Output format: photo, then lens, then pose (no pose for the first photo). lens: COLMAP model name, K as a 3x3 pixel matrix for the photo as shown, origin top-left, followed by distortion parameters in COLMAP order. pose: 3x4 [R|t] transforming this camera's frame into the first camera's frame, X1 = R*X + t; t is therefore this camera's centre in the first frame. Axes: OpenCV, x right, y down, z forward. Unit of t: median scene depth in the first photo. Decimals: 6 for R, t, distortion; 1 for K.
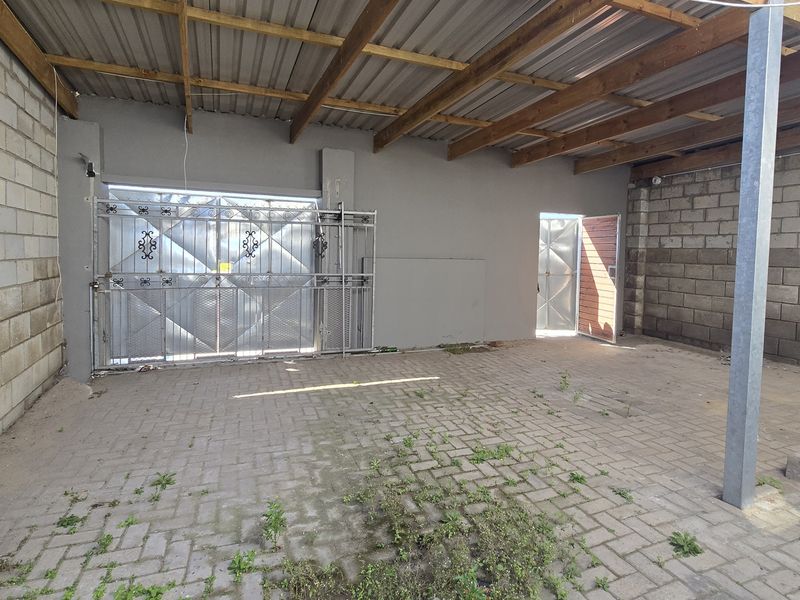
lens RADIAL K [[461.4, 0, 399.4], [0, 461.4, 281.6], [0, 0, 1]] dist [-0.004295, -0.000709]
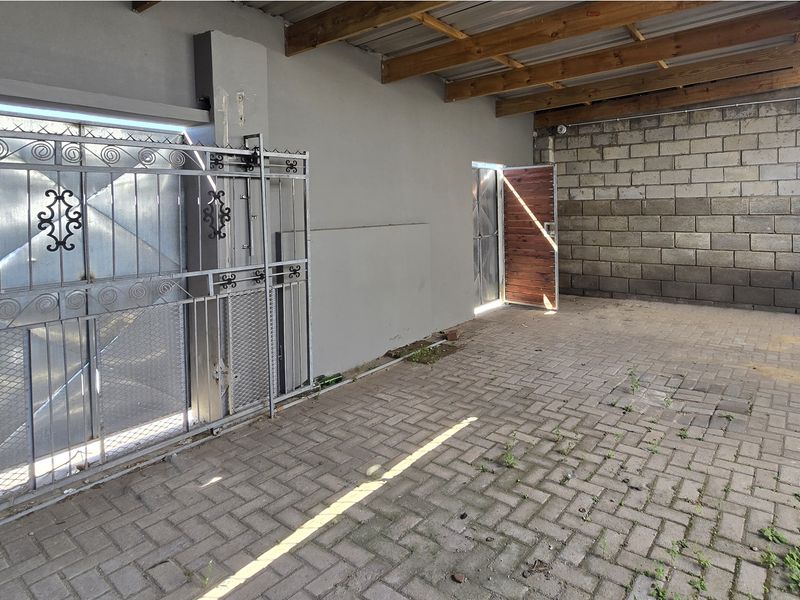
lens RADIAL K [[471.8, 0, 400.0], [0, 471.8, 221.2], [0, 0, 1]] dist [0.003050, -0.001112]
pose [[0.817536, -0.054595, 0.573283, -0.299173], [0.072657, 0.997320, -0.008636, -0.050538], [-0.571275, 0.048713, 0.819312, 0.434304]]
